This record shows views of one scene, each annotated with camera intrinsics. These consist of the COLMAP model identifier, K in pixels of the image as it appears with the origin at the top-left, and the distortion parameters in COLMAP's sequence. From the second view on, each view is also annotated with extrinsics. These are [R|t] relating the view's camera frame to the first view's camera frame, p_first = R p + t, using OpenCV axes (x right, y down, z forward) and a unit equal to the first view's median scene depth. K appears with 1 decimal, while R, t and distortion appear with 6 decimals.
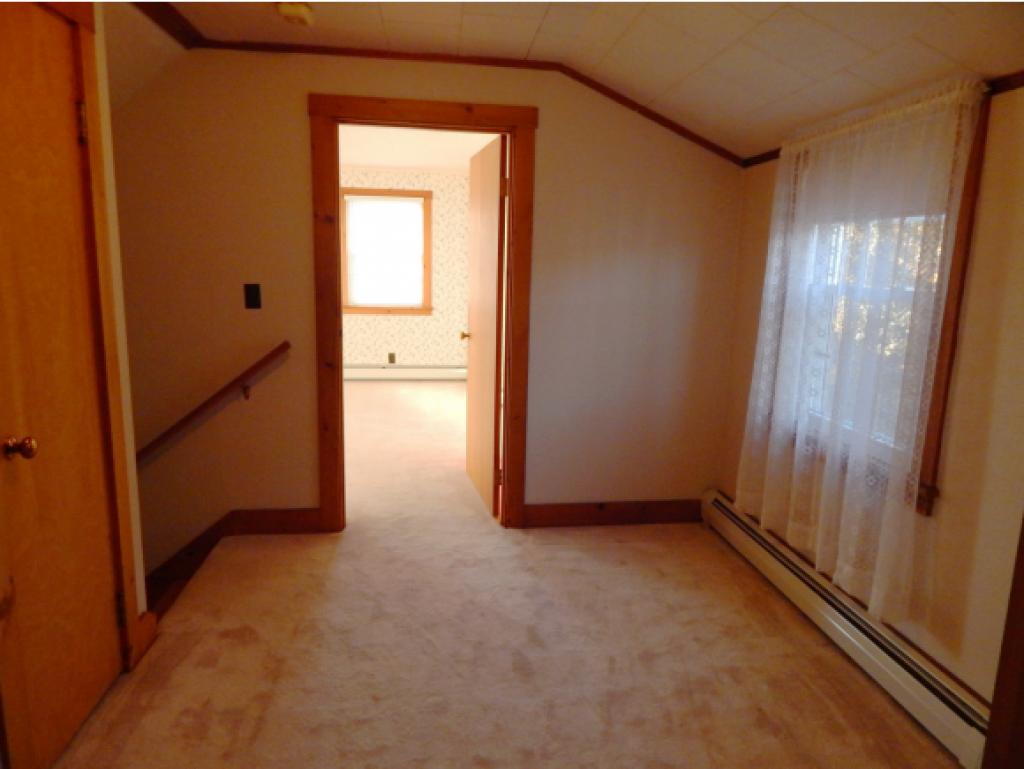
lens RADIAL K [[676.5, 0, 515.3], [0, 676.5, 378.3], [0, 0, 1]] dist [0.003101, -0.003815]
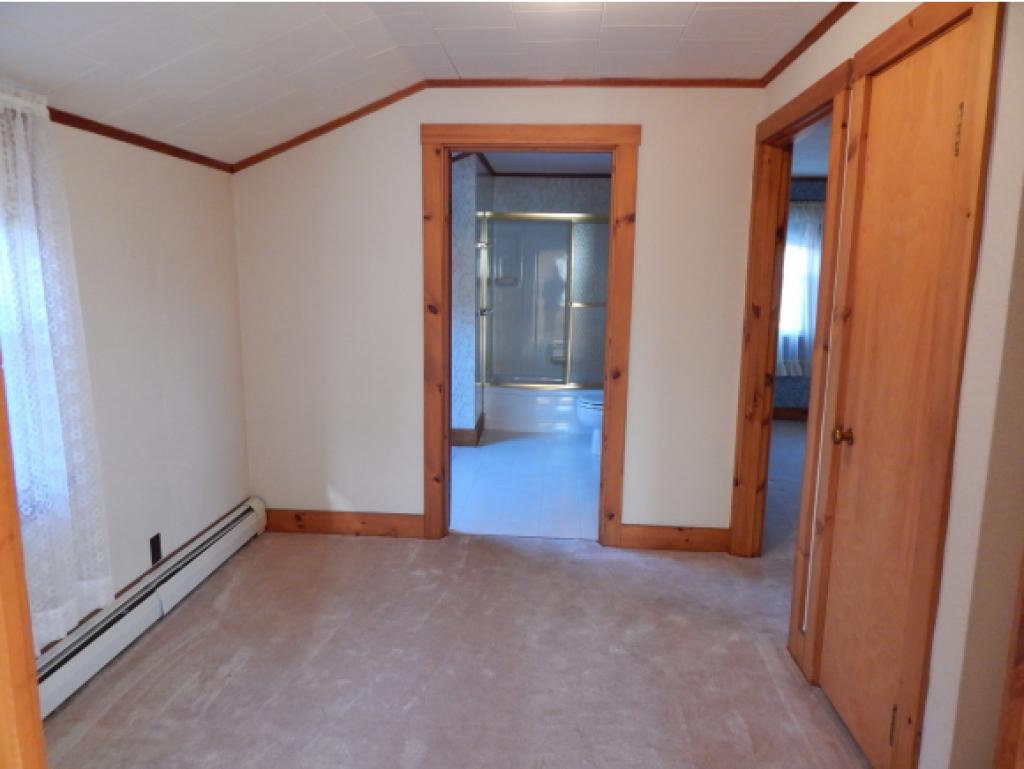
lens RADIAL K [[676.5, 0, 515.3], [0, 676.5, 378.3], [0, 0, 1]] dist [0.003101, -0.003815]
pose [[-0.980362, -0.071601, 0.183749, -0.241288], [-0.006777, 0.943442, 0.331468, -0.313439], [-0.197090, 0.323713, -0.925400, 1.667721]]
